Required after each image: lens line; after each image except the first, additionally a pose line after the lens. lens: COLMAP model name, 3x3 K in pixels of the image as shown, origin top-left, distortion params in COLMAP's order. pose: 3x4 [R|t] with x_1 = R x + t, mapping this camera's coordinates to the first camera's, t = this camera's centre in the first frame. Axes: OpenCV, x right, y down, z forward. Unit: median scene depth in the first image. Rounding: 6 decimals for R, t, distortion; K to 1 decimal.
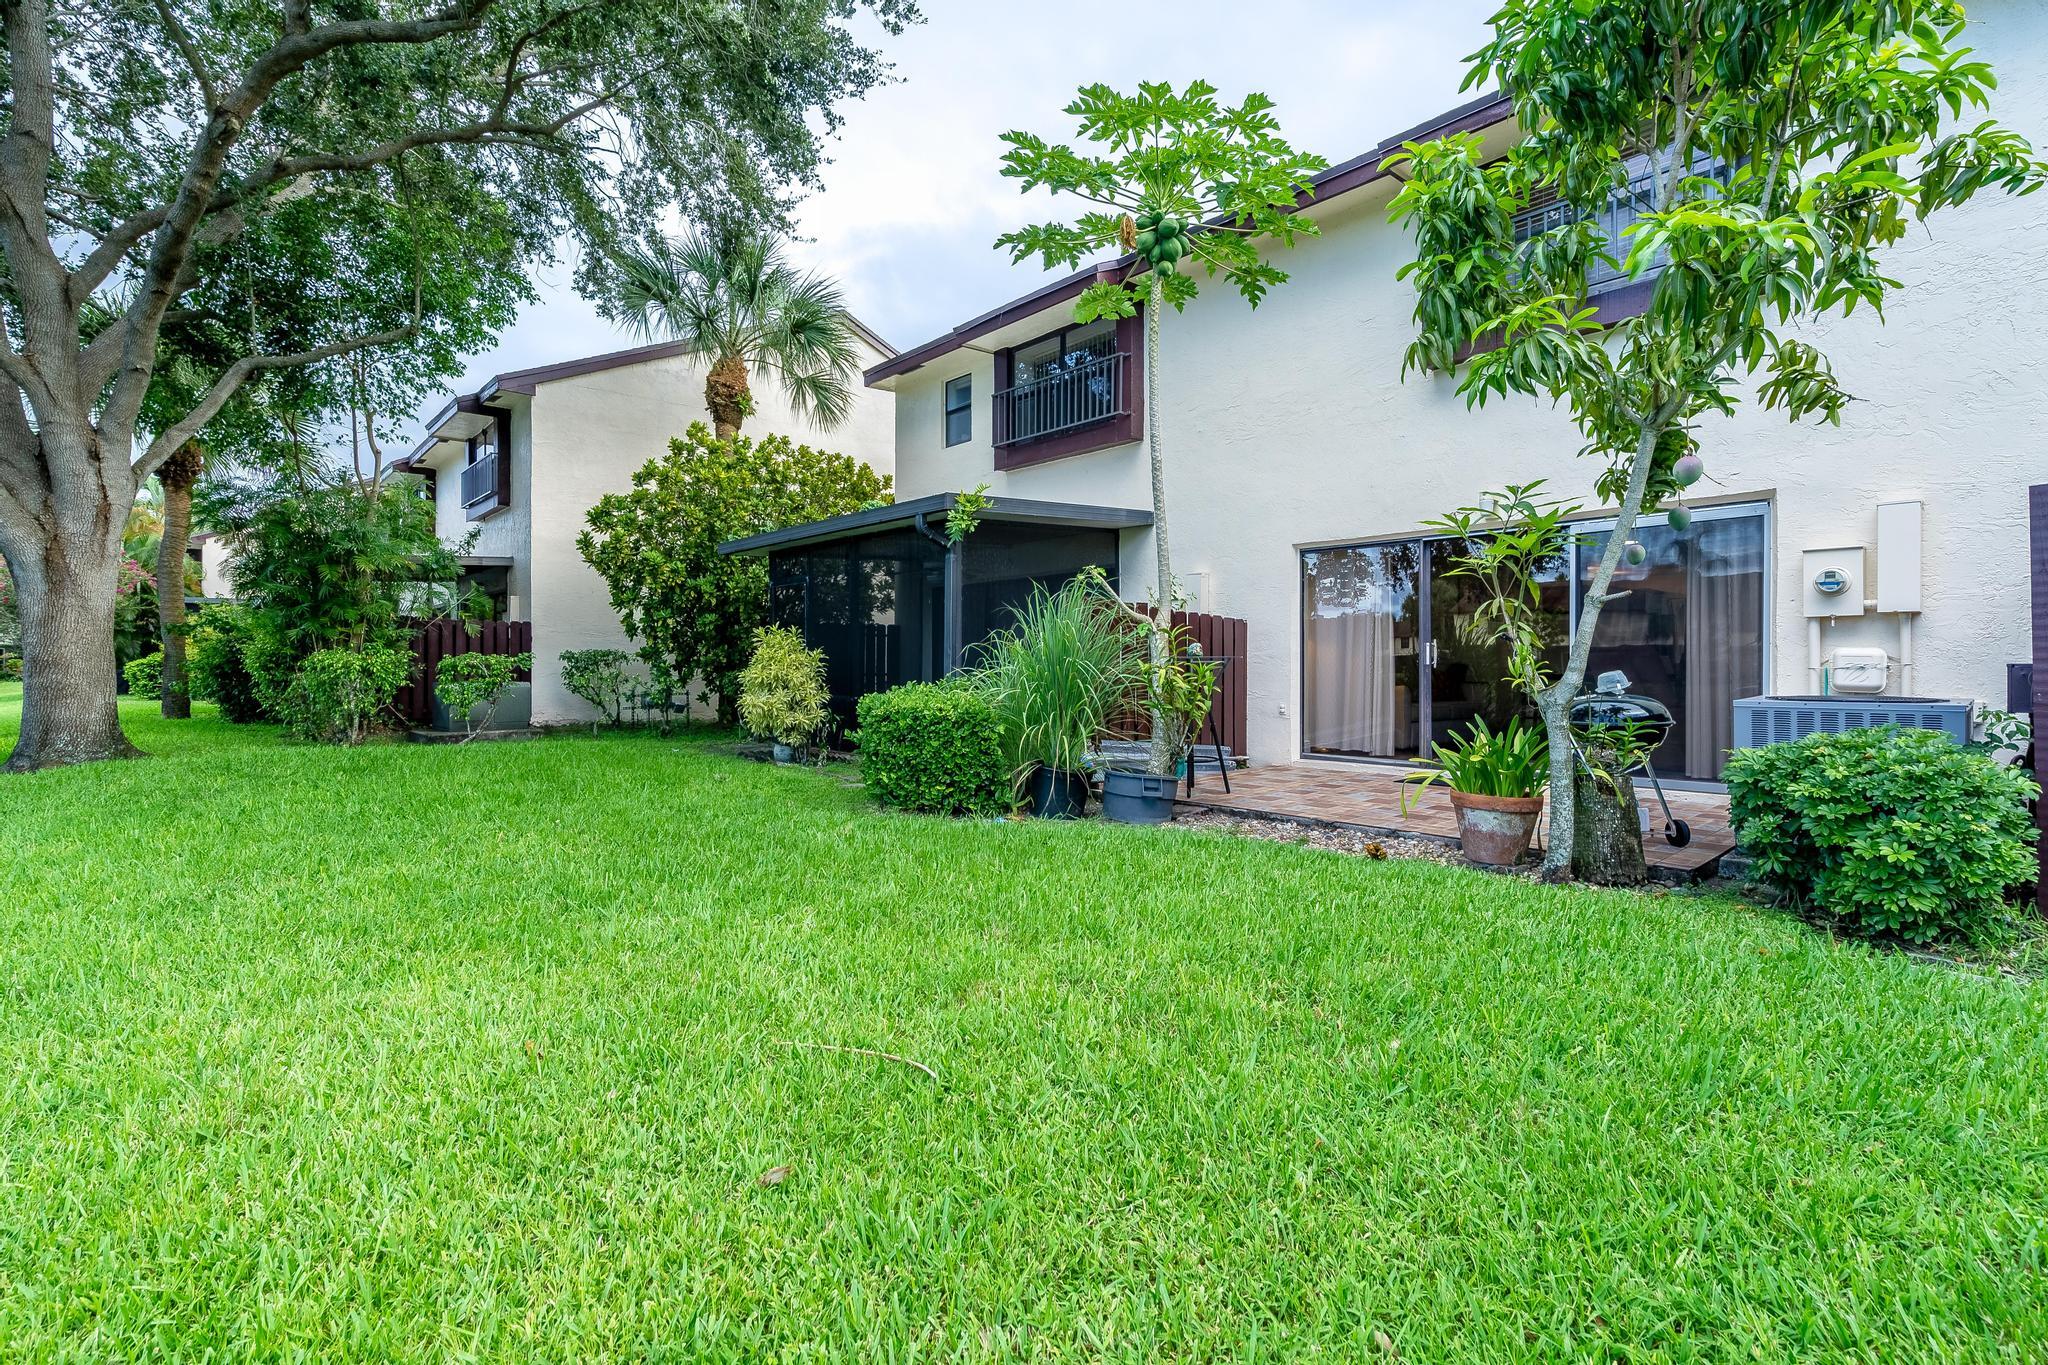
lens RADIAL K [[939.0, 0, 1014.6], [0, 939.0, 649.7], [0, 0, 1]] dist [-0.008611, 0.000665]
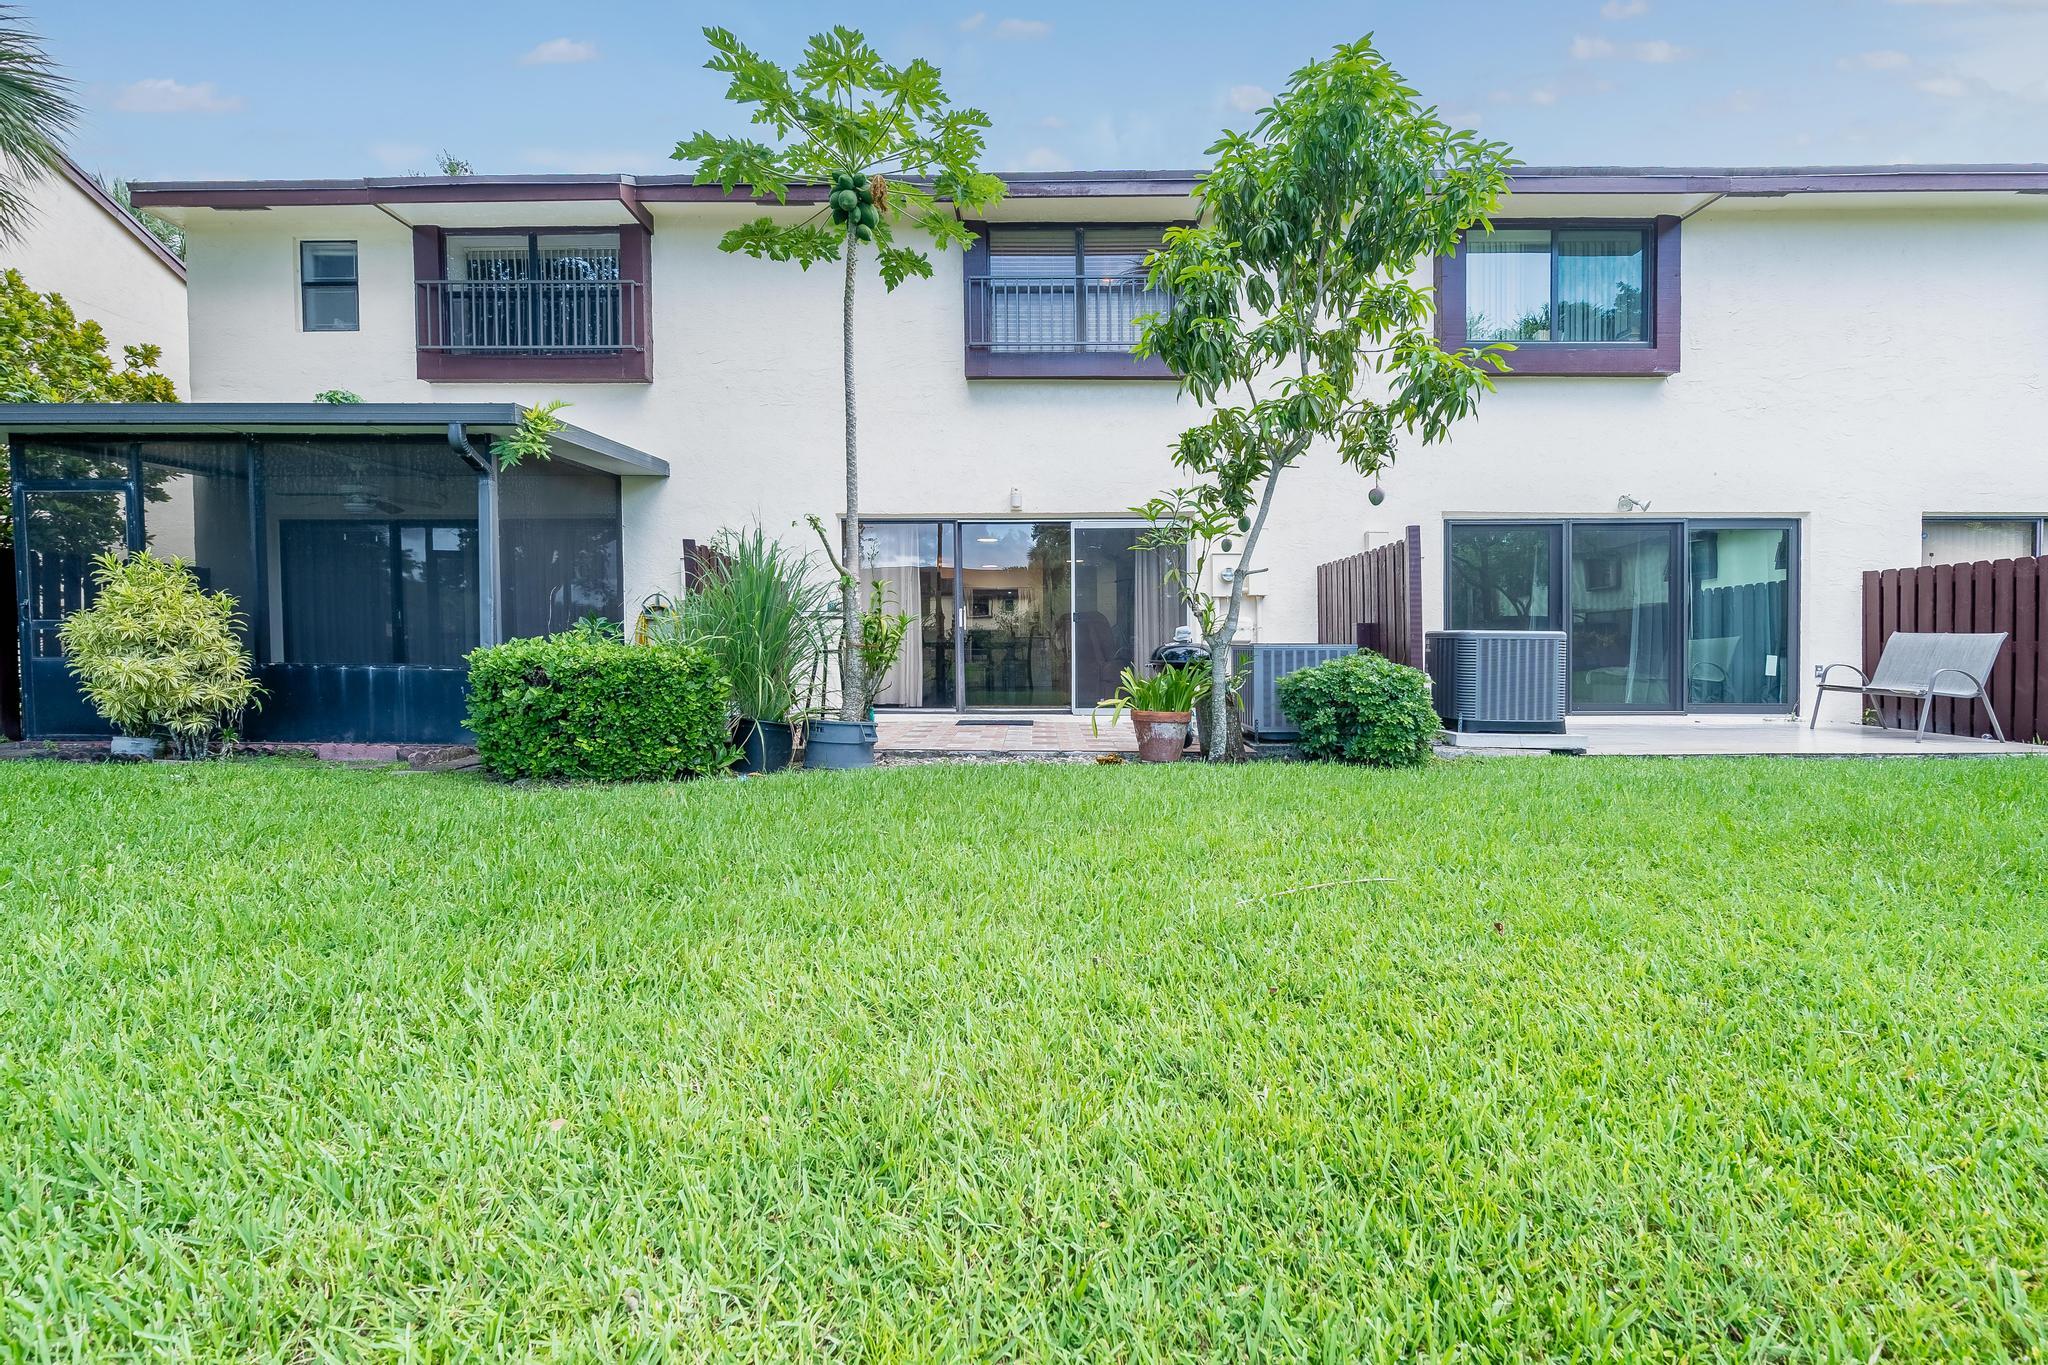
lens RADIAL K [[936.6, 0, 1023.8], [0, 936.6, 650.5], [0, 0, 1]] dist [-0.000278, -0.000112]
pose [[0.673029, 0.000817, 0.739616, -0.291903], [-0.015247, 0.999802, 0.012769, 0.022393], [-0.739459, -0.019871, 0.672908, 0.101254]]
